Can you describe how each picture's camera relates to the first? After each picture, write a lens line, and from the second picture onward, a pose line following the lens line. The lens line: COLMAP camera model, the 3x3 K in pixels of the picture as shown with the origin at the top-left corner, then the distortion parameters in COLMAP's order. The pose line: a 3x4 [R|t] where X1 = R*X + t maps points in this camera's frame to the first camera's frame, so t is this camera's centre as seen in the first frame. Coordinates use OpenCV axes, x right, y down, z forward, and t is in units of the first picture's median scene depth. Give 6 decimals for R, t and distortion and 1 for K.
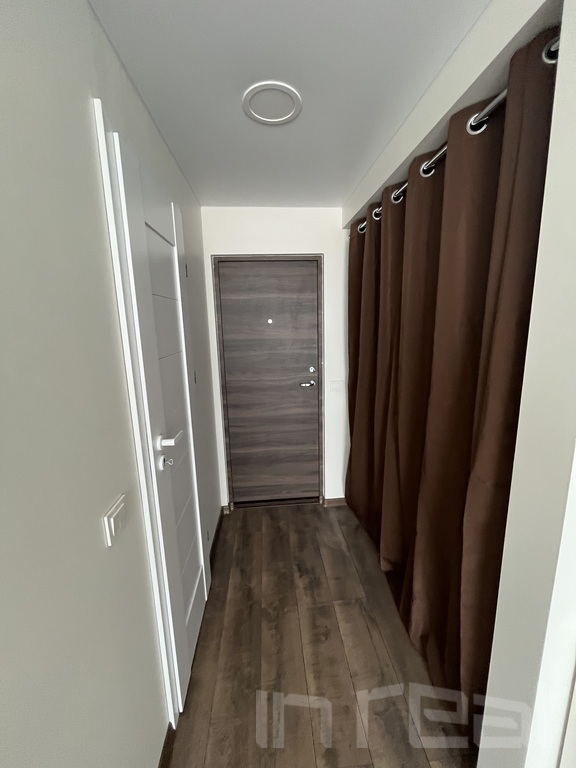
lens RADIAL K [[309.0, 0, 289.7], [0, 309.0, 381.4], [0, 0, 1]] dist [-0.003035, -0.000165]
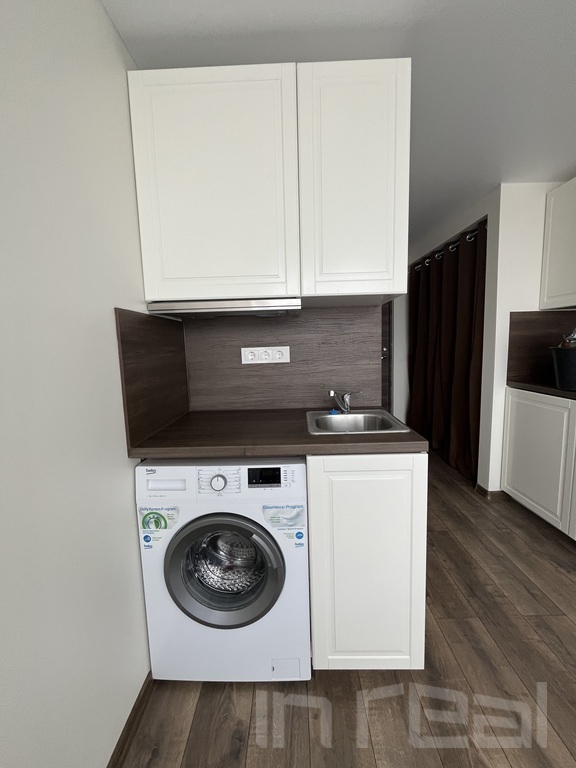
lens RADIAL K [[309.0, 0, 289.7], [0, 309.0, 381.4], [0, 0, 1]] dist [-0.003035, -0.000165]
pose [[0.995545, 0.003486, -0.094227, -0.292572], [-0.009822, 0.997714, -0.066858, 0.259419], [0.093779, 0.067485, 0.993303, -0.717185]]
